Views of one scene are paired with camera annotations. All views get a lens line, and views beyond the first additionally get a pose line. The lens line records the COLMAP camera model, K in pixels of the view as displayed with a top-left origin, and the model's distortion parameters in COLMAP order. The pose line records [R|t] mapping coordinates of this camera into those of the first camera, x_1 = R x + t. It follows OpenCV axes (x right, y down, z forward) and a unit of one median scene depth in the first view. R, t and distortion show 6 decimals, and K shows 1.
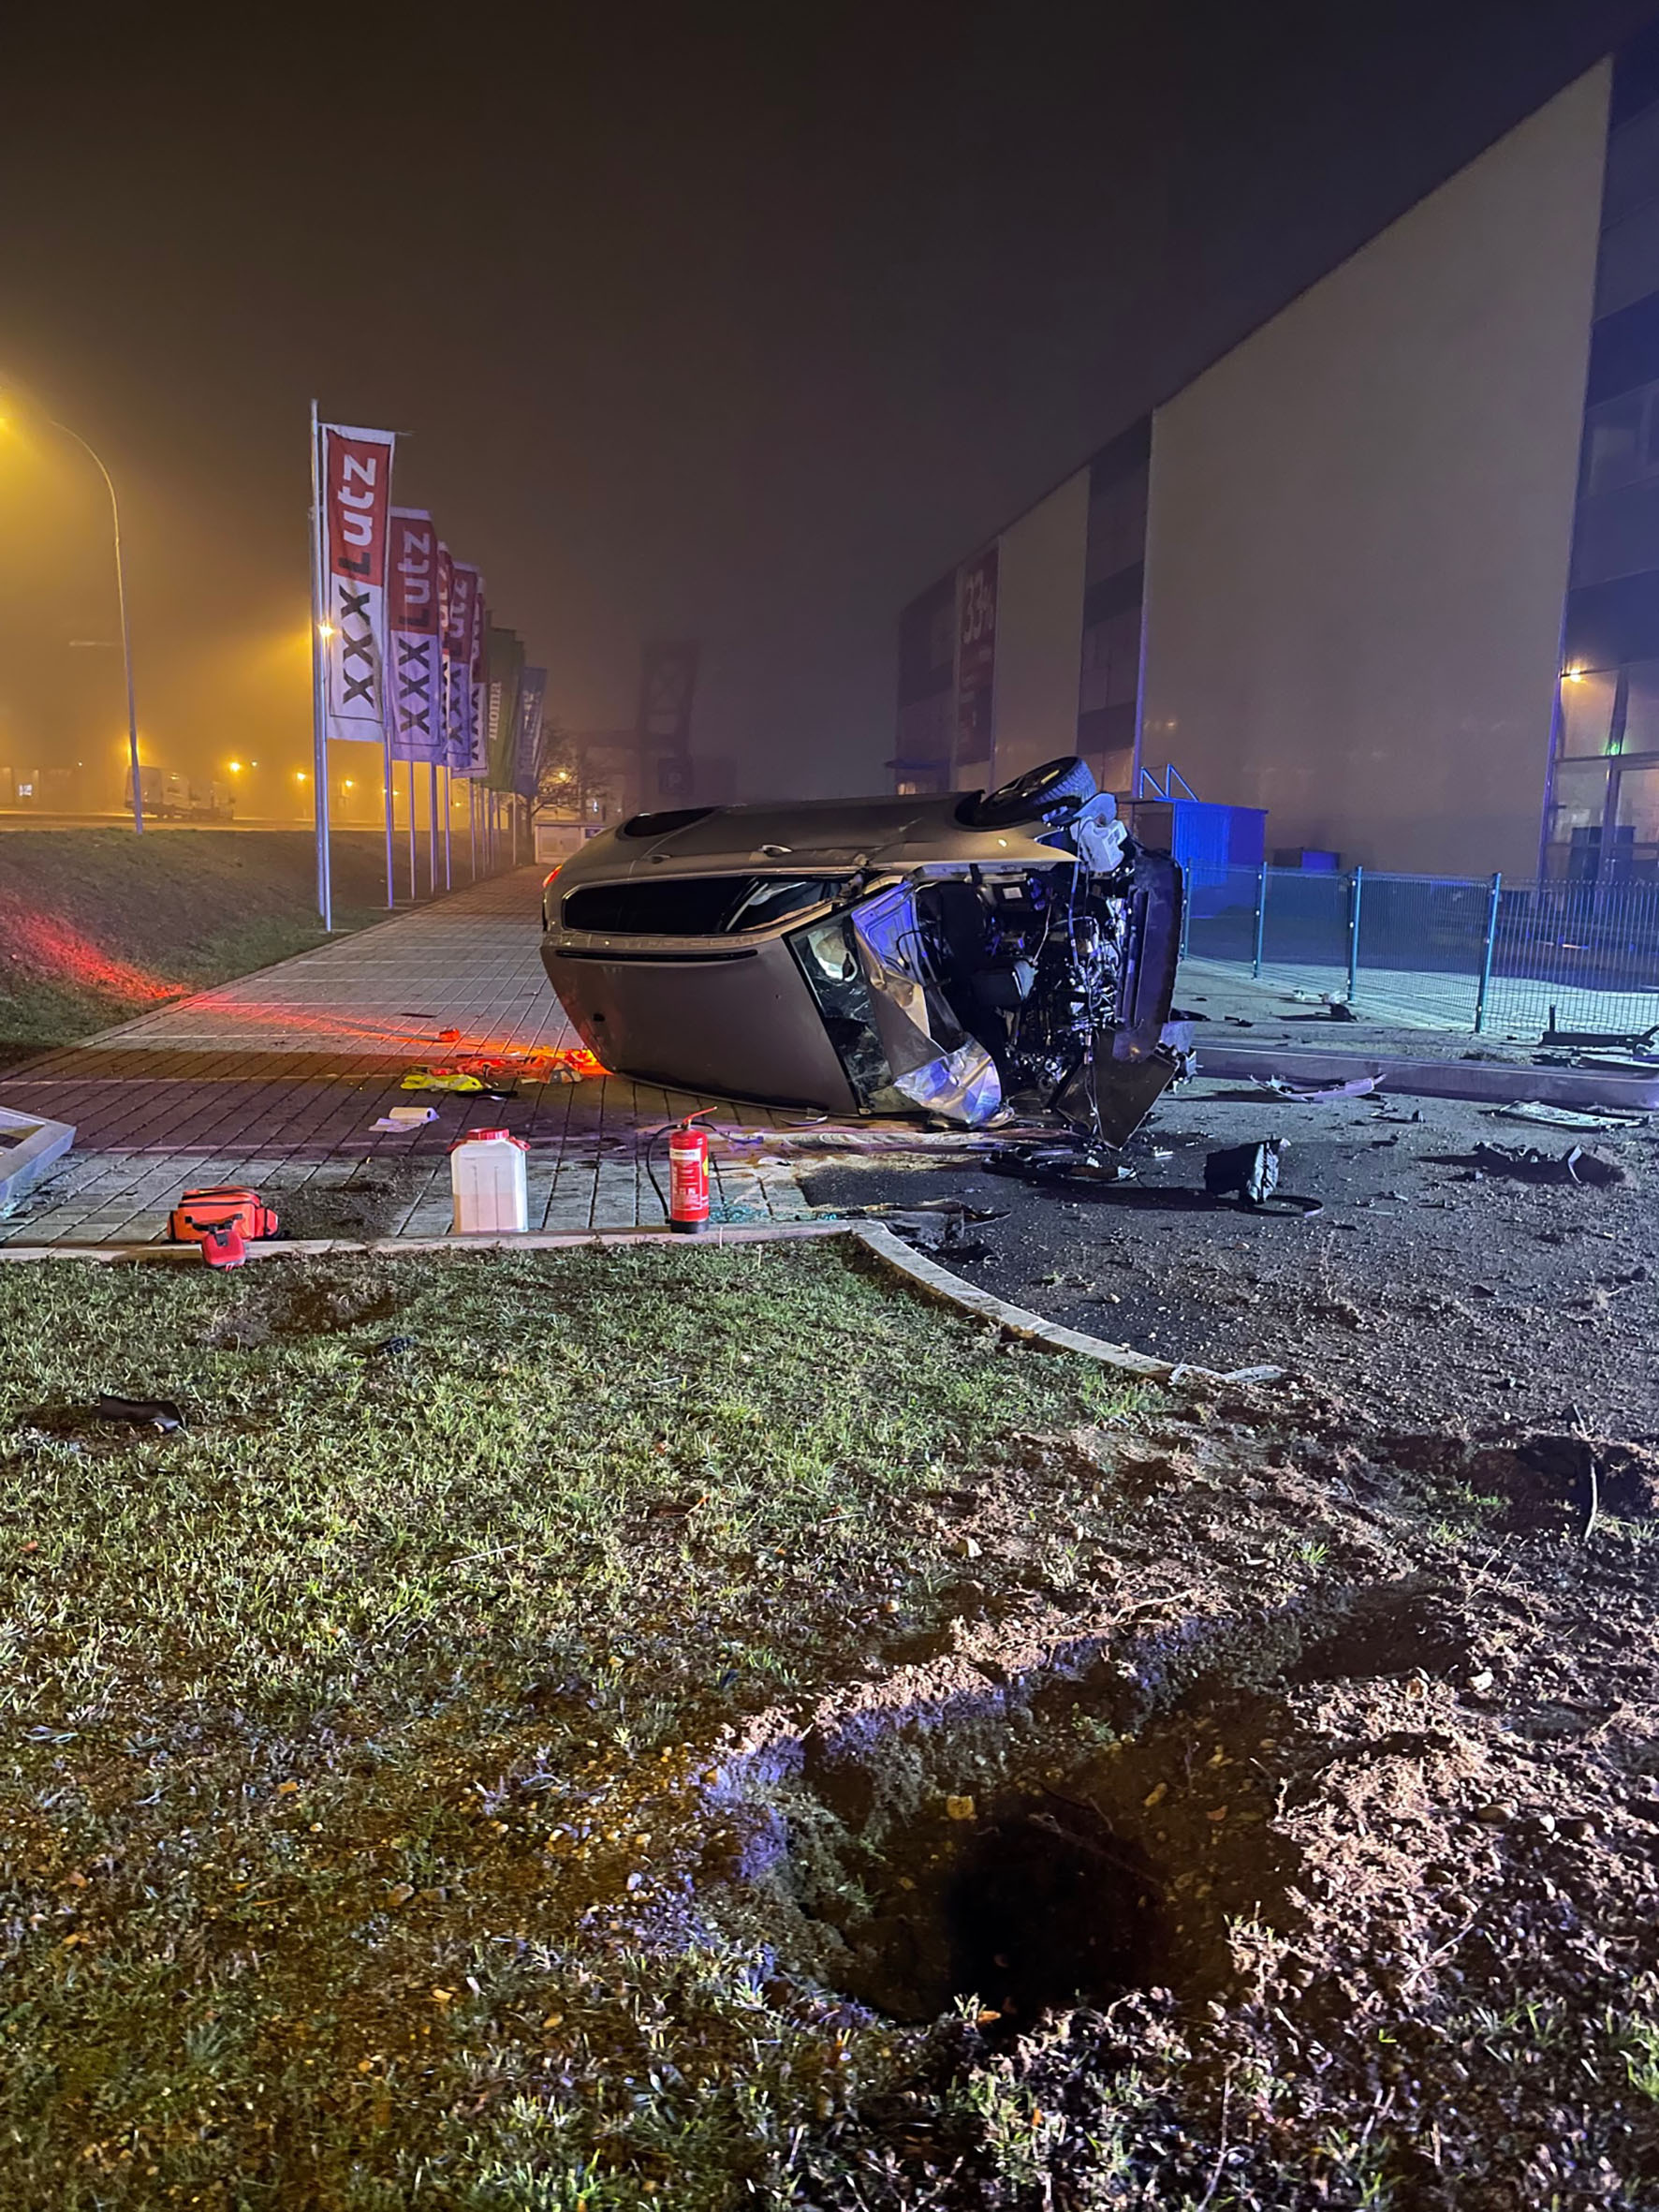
lens RADIAL K [[1644.6, 0, 817.6], [0, 1644.6, 1093.2], [0, 0, 1]] dist [0.062077, -0.024941]
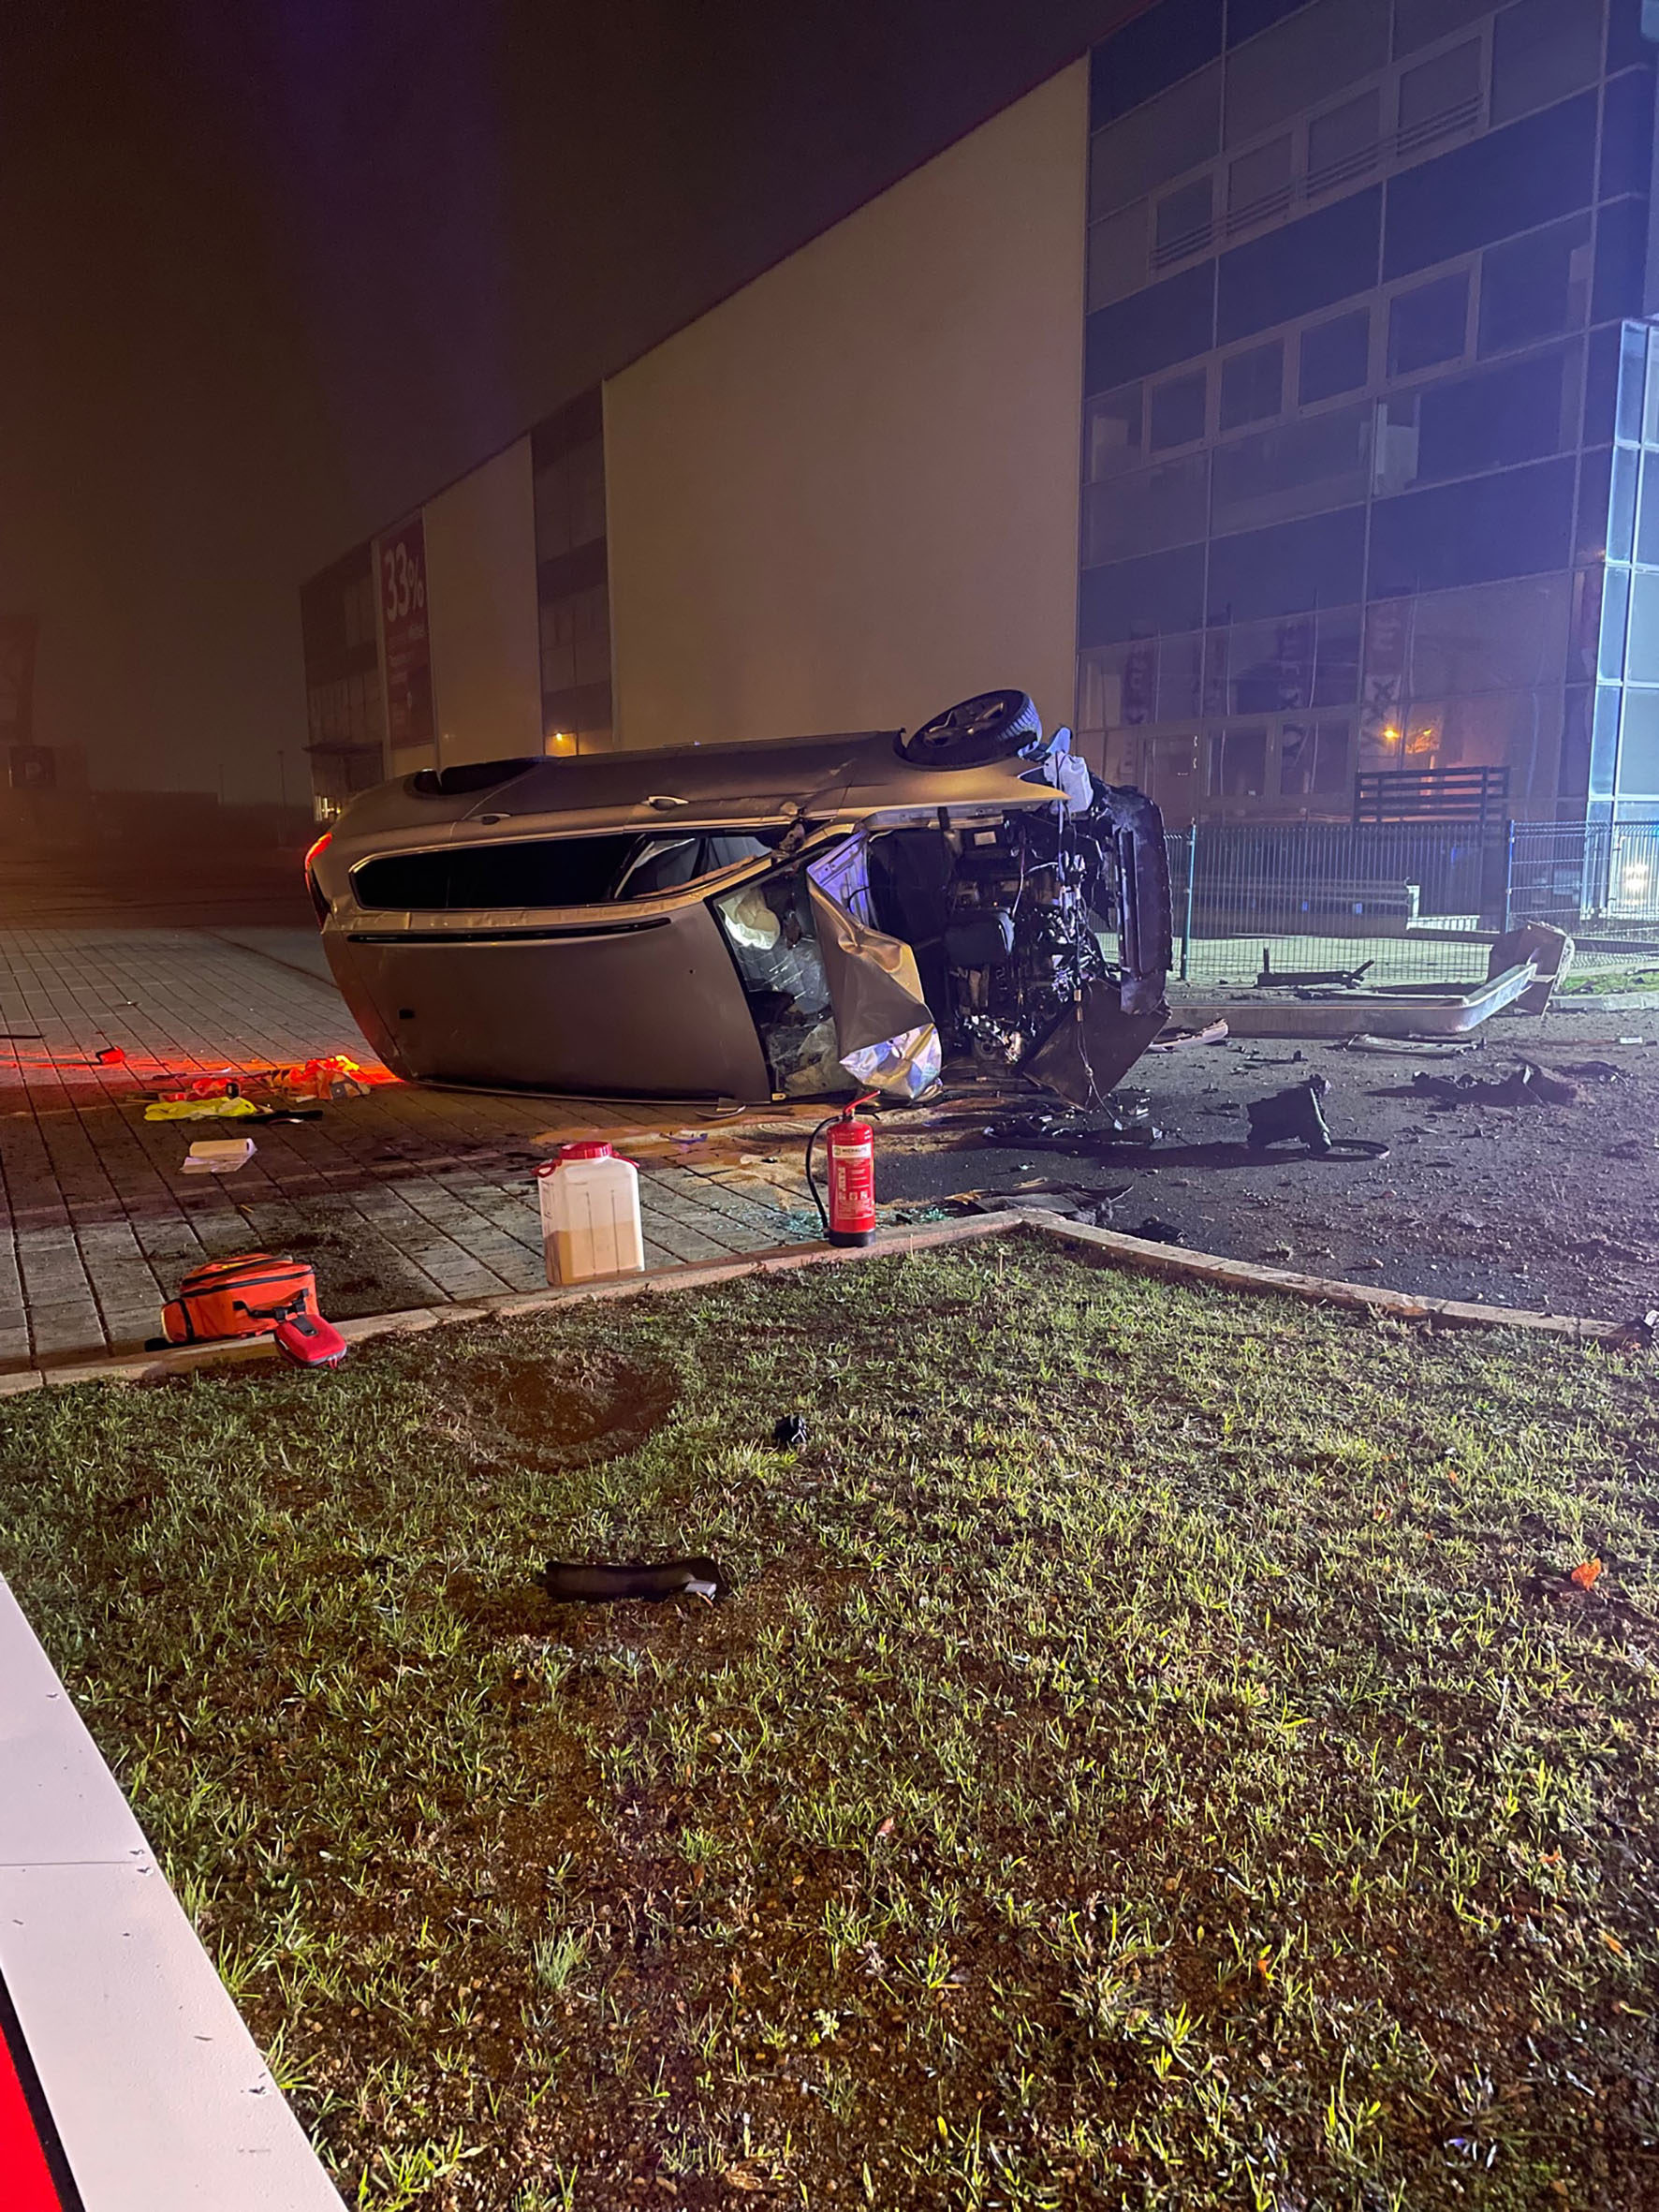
lens RADIAL K [[1644.6, 0, 835.1], [0, 1644.6, 1123.4], [0, 0, 1]] dist [0.062077, -0.024941]
pose [[0.934850, -0.088282, 0.343893, -0.271810], [0.080129, 0.996065, 0.037876, -0.006298], [-0.345883, -0.007853, 0.938245, 0.171439]]
